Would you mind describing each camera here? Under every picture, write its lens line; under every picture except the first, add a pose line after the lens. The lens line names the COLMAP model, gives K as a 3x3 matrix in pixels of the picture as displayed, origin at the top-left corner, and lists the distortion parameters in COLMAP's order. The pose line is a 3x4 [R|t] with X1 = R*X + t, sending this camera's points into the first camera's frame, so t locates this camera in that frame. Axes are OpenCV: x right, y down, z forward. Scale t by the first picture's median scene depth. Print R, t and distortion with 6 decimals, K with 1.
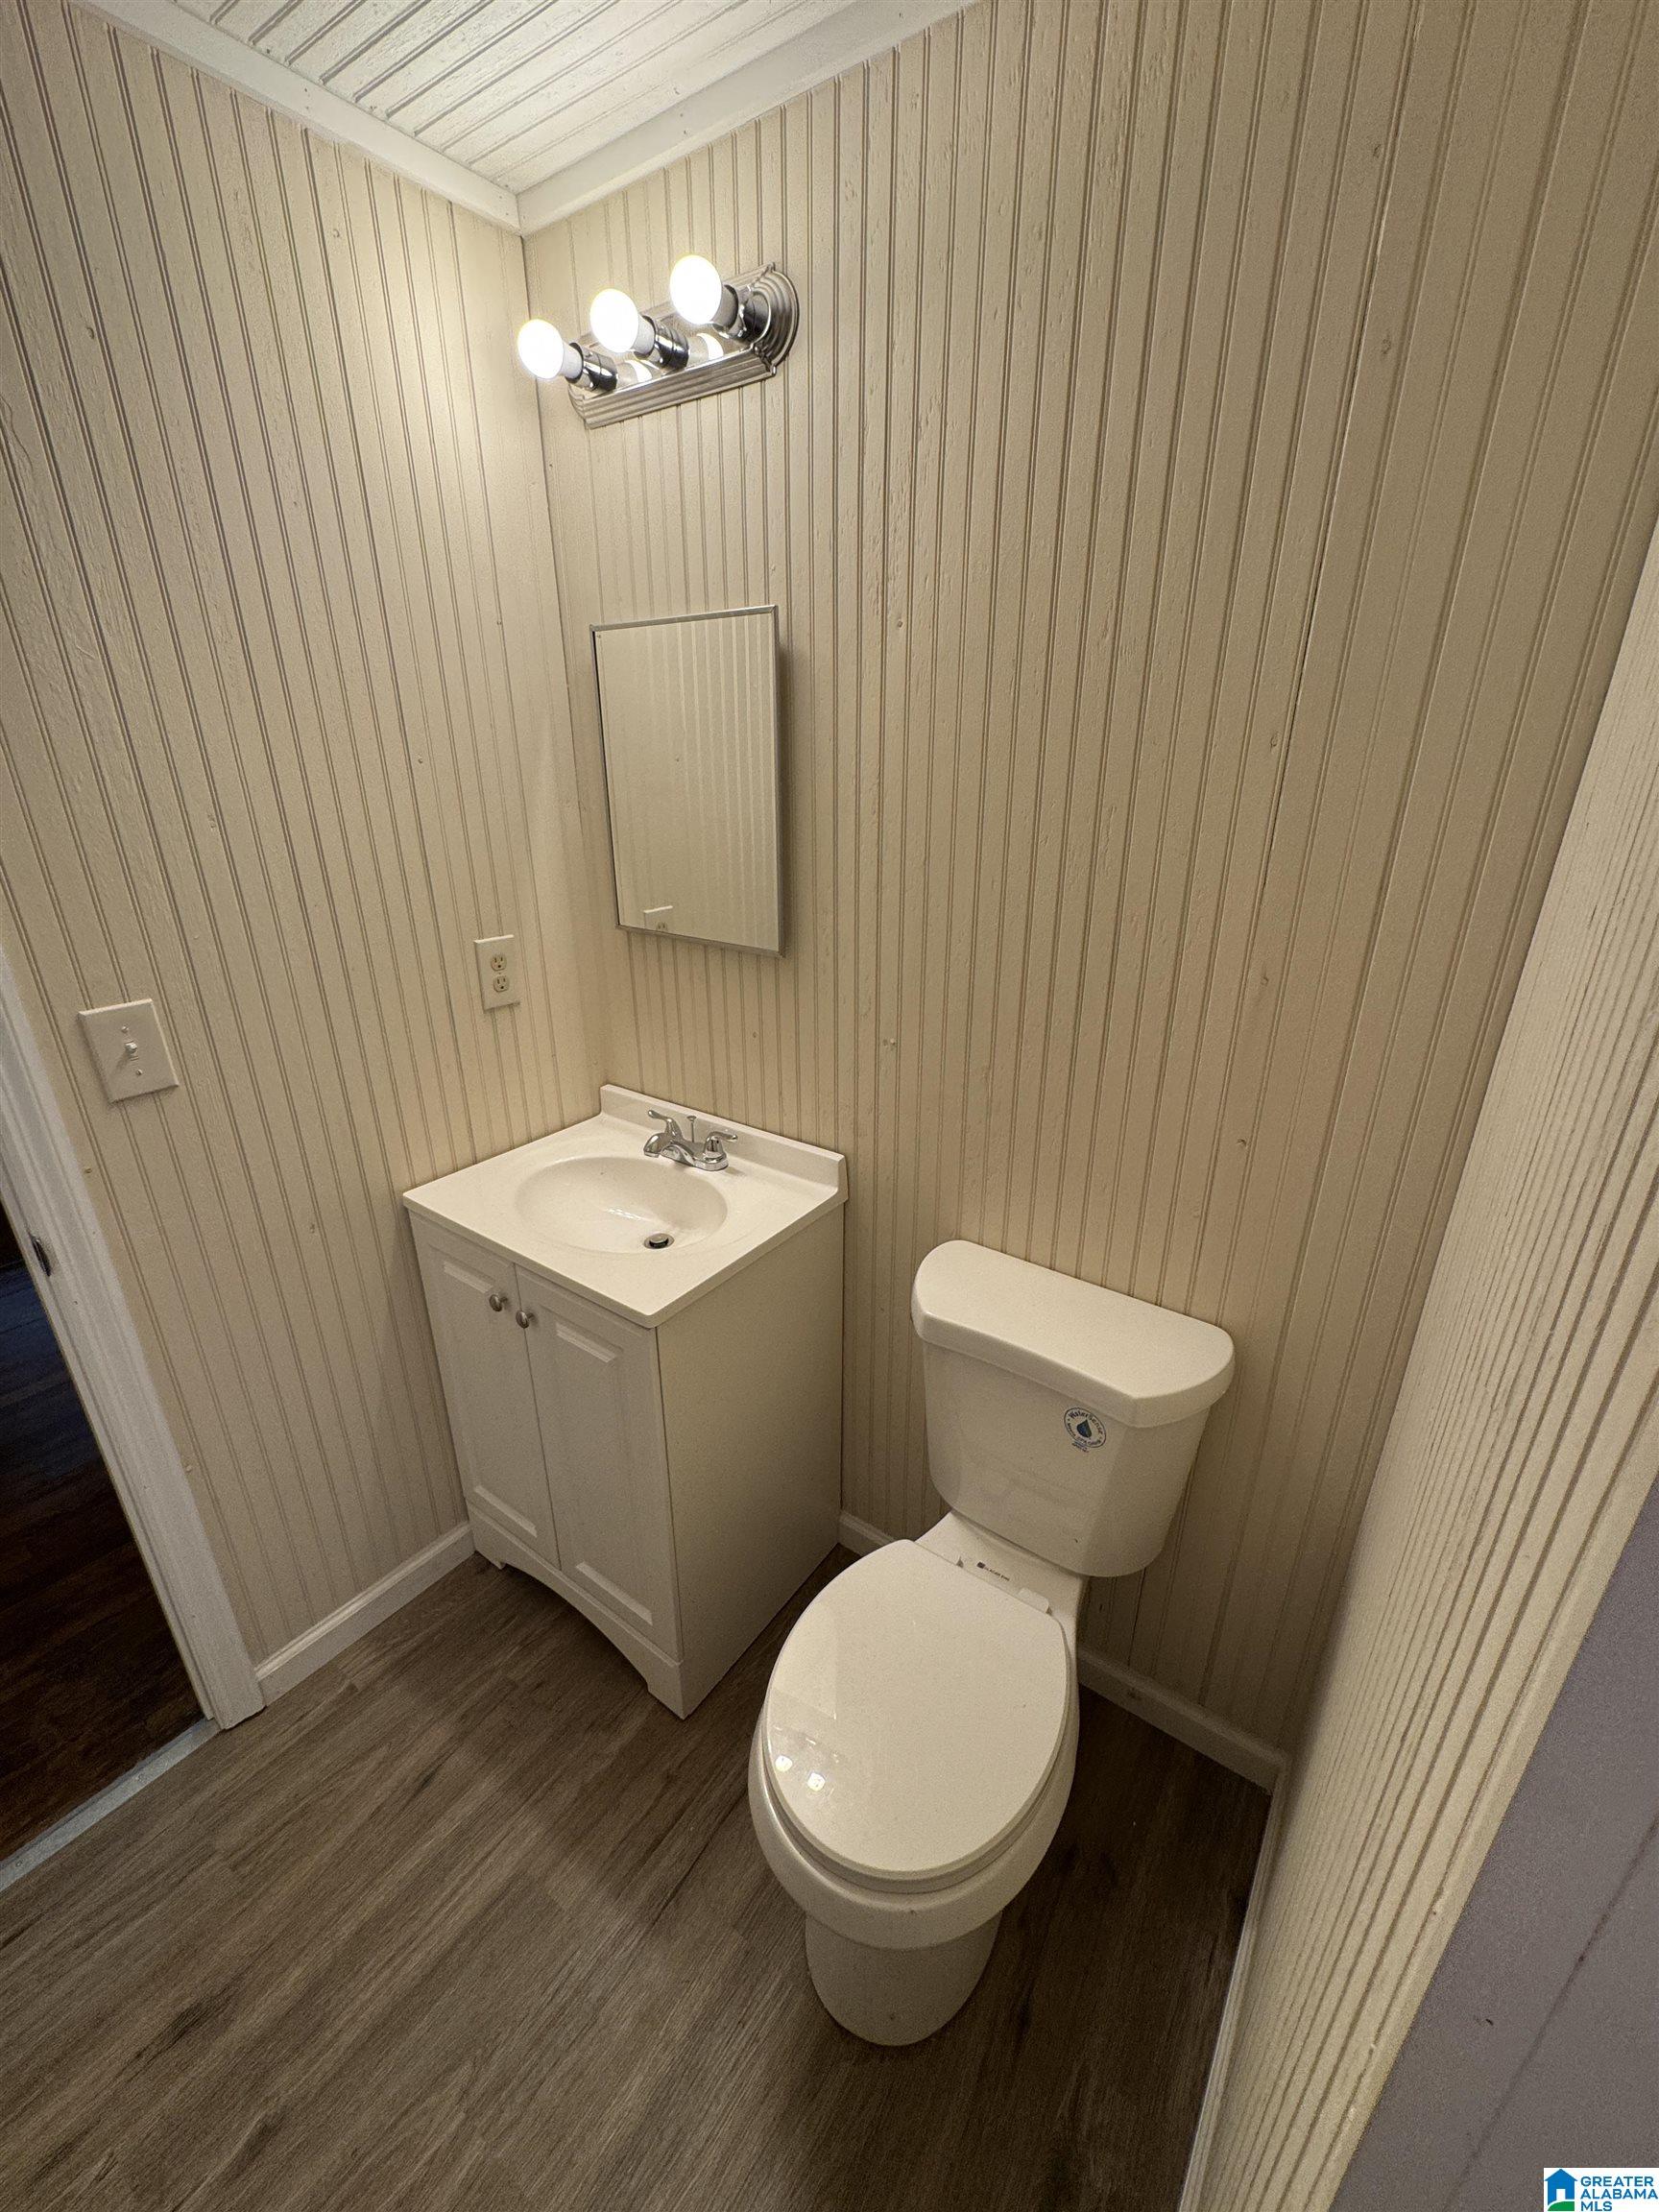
lens RADIAL K [[879.0, 0, 829.5], [0, 879.0, 1106.0], [0, 0, 1]] dist [-0.000044, -0.000128]
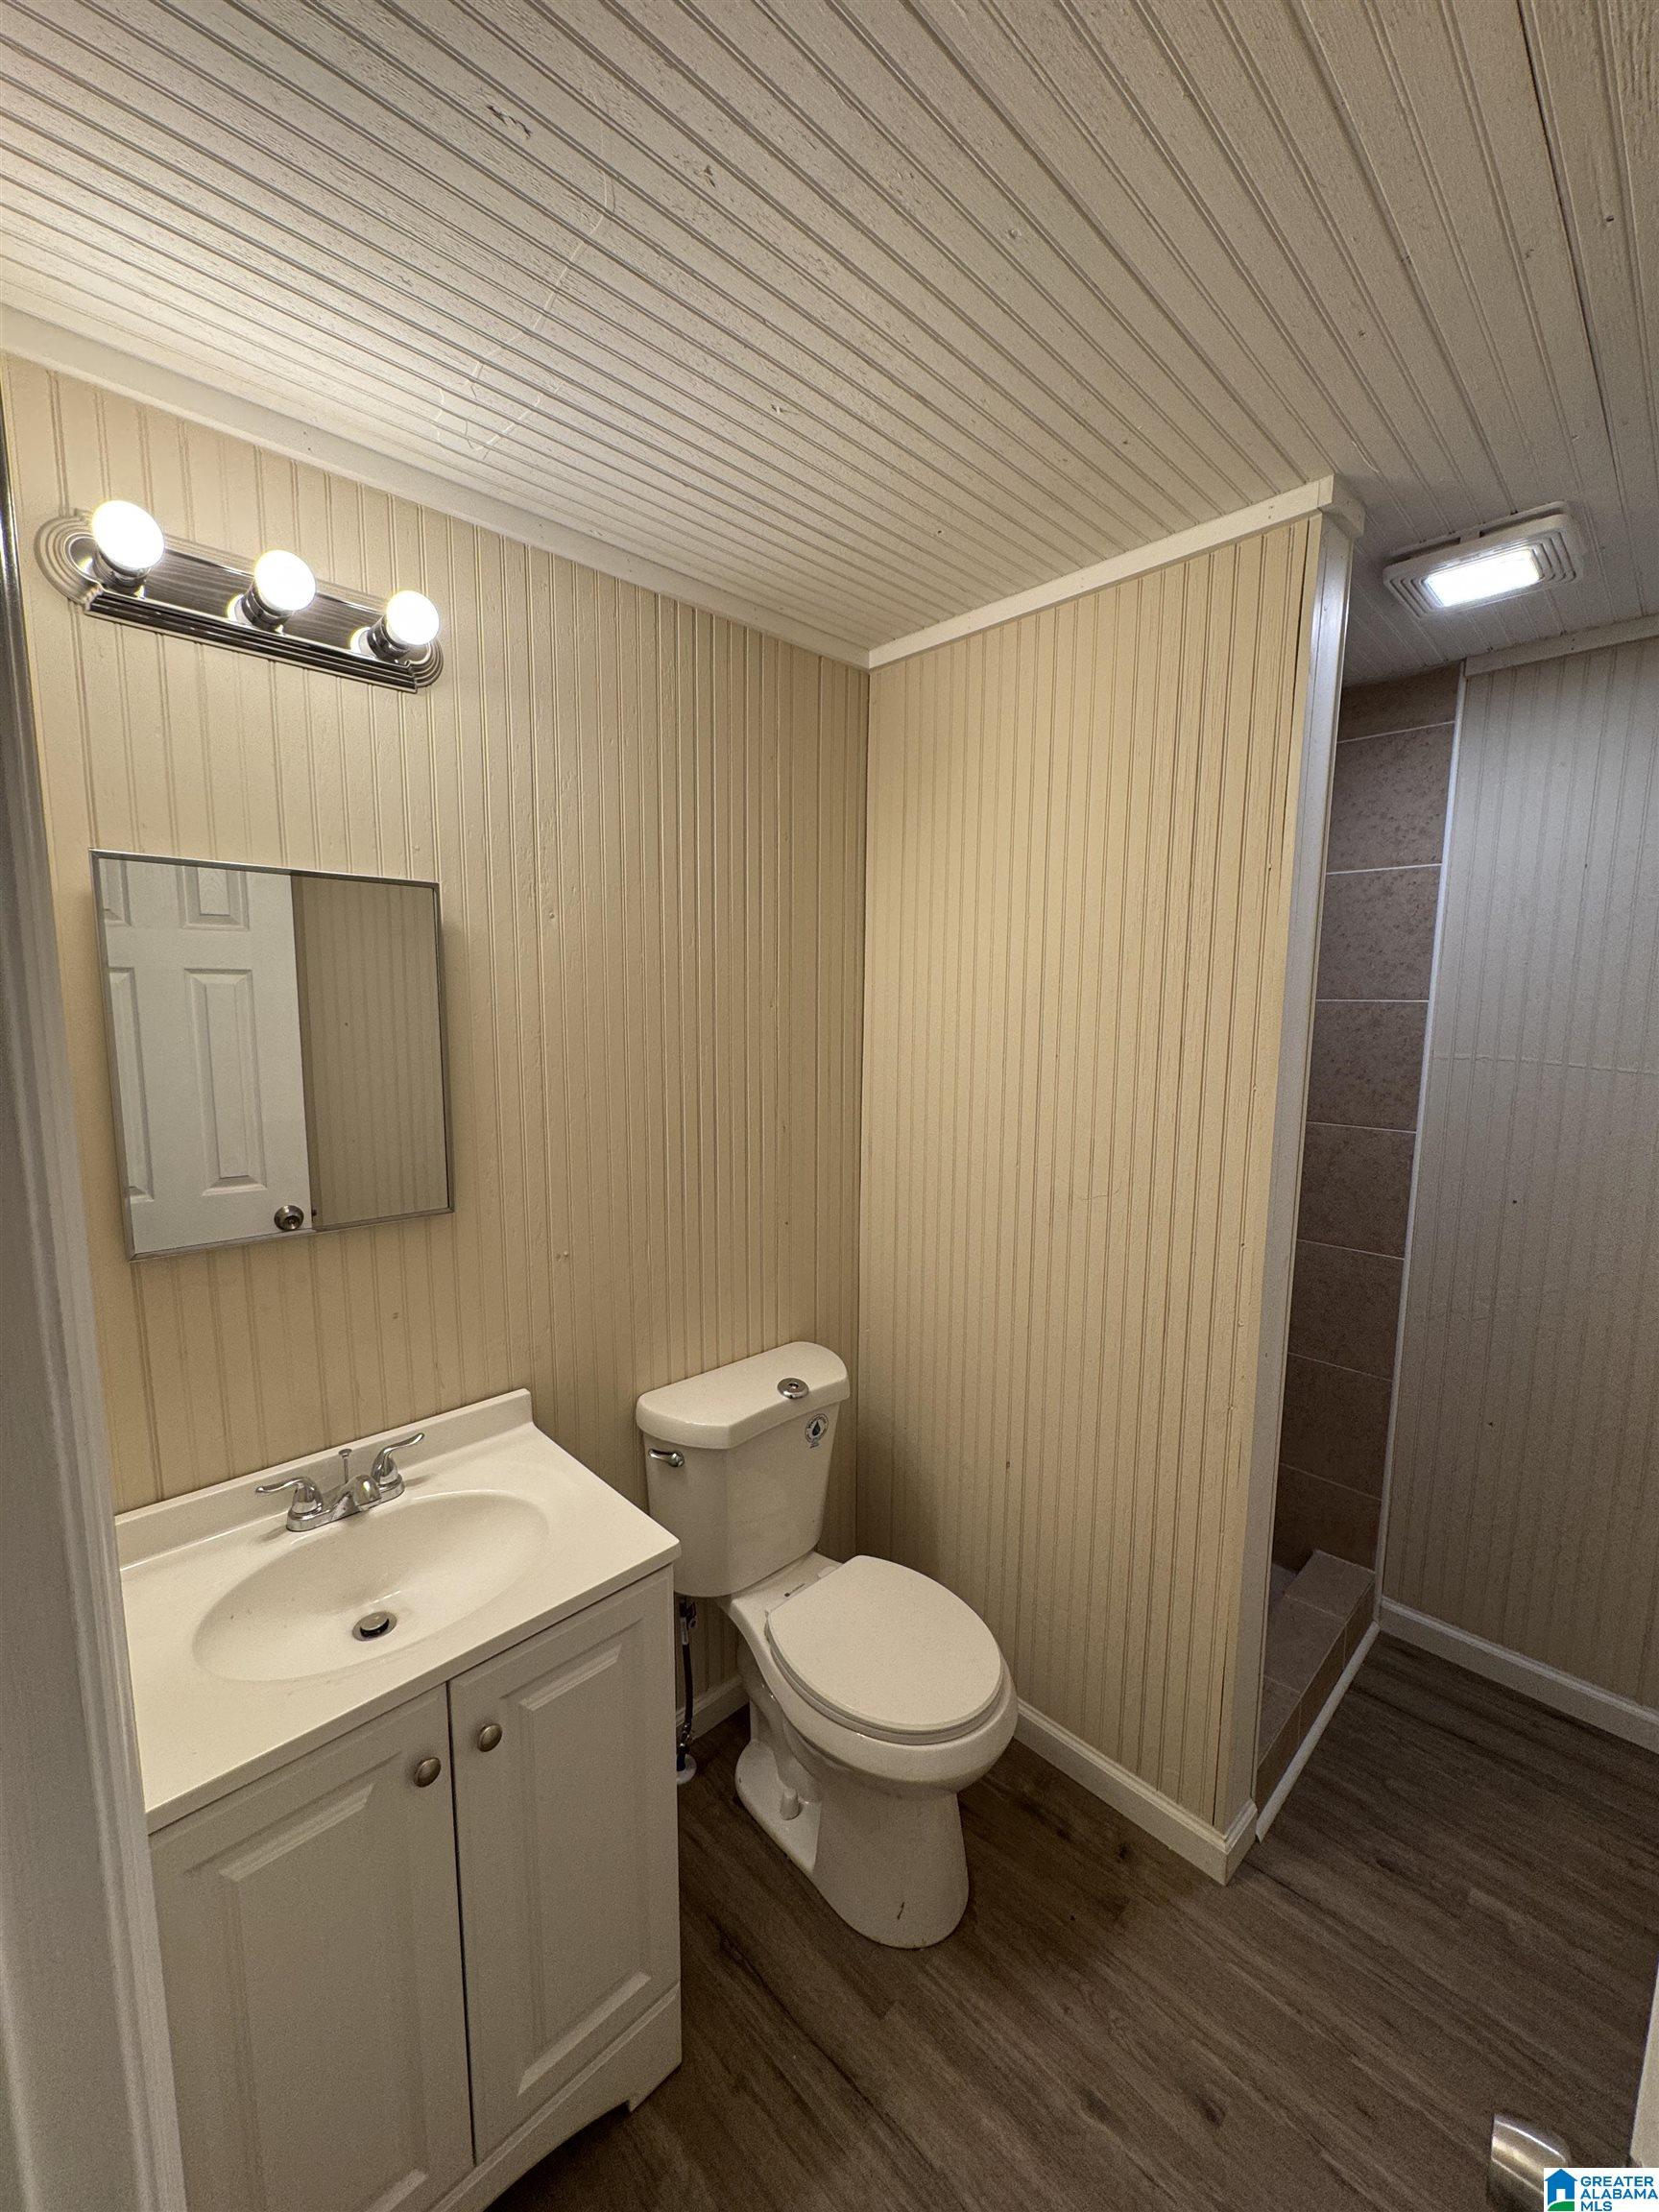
lens RADIAL K [[884.0, 0, 832.0], [0, 884.0, 1105.1], [0, 0, 1]] dist [-0.001523, 0.000178]
pose [[0.178172, -0.121674, 0.976448, -0.878214], [0.358004, 0.932334, 0.050852, -0.173595], [-0.916563, 0.340512, 0.209676, 0.361132]]
